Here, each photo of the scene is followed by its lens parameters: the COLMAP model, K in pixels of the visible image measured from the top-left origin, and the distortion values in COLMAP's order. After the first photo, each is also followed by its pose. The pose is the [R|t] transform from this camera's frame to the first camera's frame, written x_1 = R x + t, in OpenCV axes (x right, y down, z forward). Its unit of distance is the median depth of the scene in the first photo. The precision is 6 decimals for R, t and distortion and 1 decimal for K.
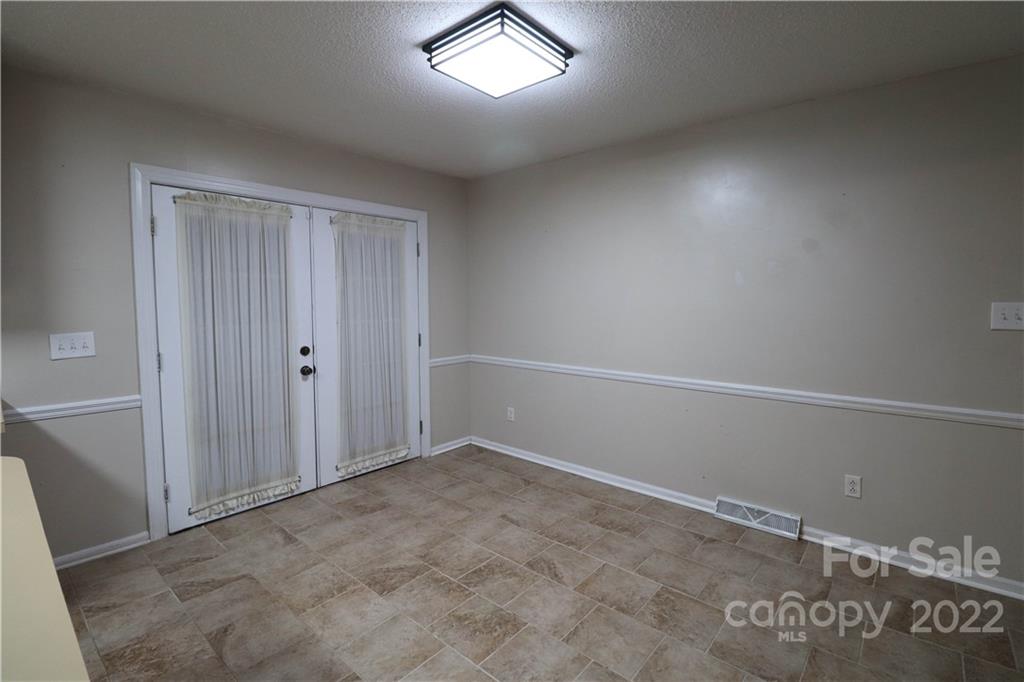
lens RADIAL K [[471.1, 0, 513.1], [0, 471.1, 330.0], [0, 0, 1]] dist [0.000857, -0.013512]
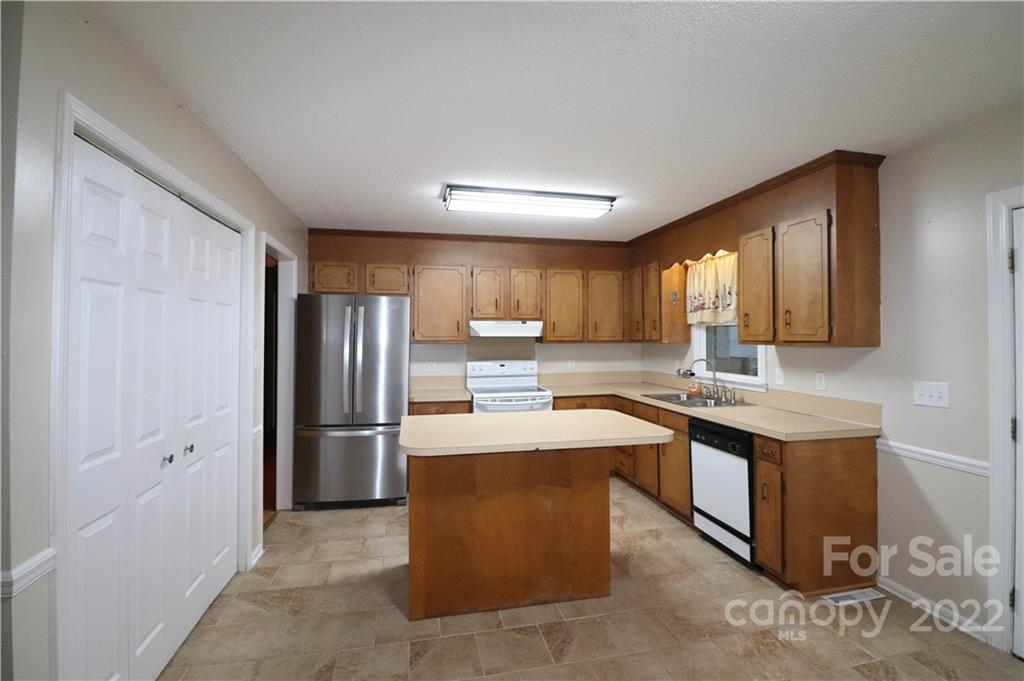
lens RADIAL K [[471.1, 0, 513.1], [0, 471.1, 329.5], [0, 0, 1]] dist [0.000857, -0.013512]
pose [[-0.600175, -0.013786, -0.799750, 0.394858], [-0.052475, 0.998376, 0.022171, -0.076537], [0.798146, 0.055273, -0.599923, 0.805736]]
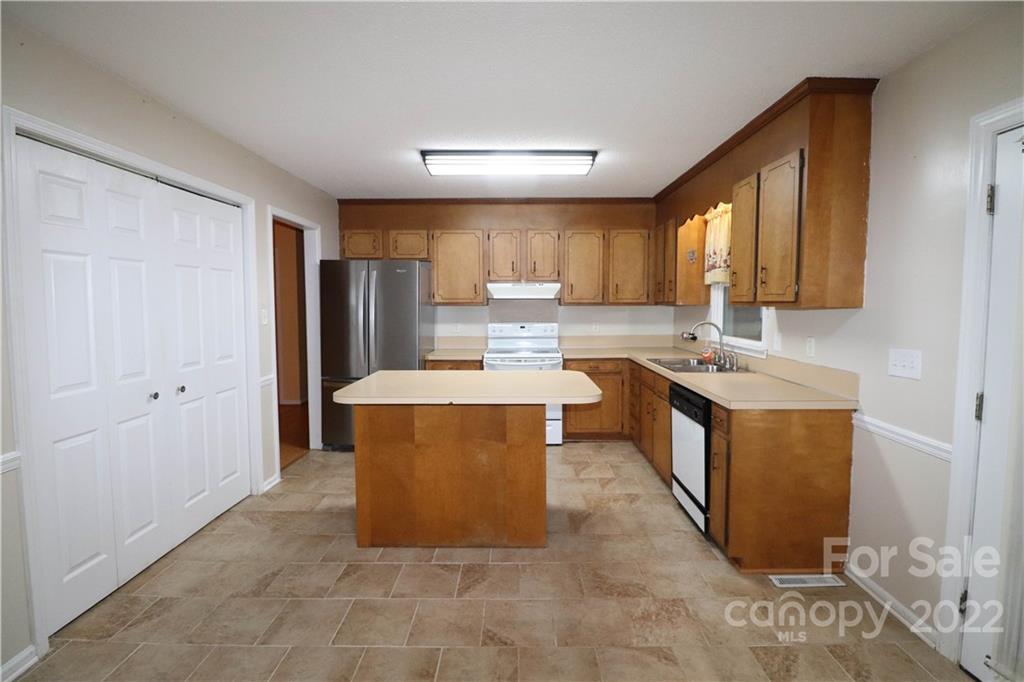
lens RADIAL K [[471.1, 0, 513.1], [0, 471.1, 330.0], [0, 0, 1]] dist [0.000857, -0.013512]
pose [[-0.762947, 0.038693, -0.645302, 0.164634], [-0.042339, 0.993073, 0.109603, -0.086611], [0.645073, 0.110943, -0.756024, 1.089274]]
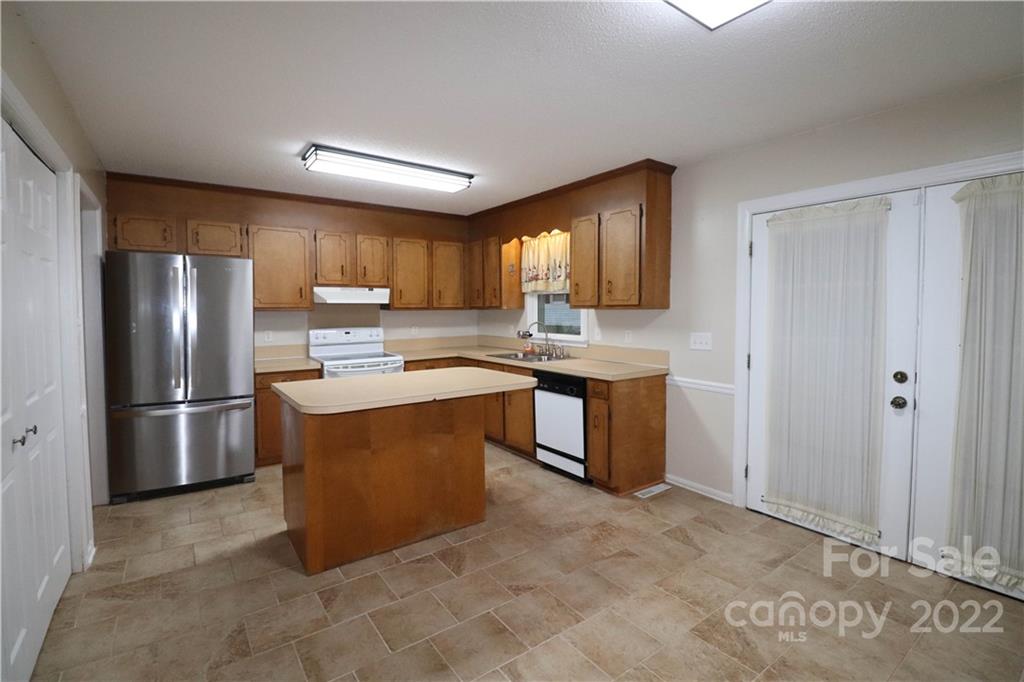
lens RADIAL K [[469.6, 0, 511.1], [0, 469.6, 327.3], [0, 0, 1]] dist [-0.001072, -0.013530]
pose [[-0.235071, 0.039448, -0.971177, 0.572846], [-0.061026, 0.996606, 0.055252, -0.051457], [0.970061, 0.072255, -0.231866, 0.700741]]
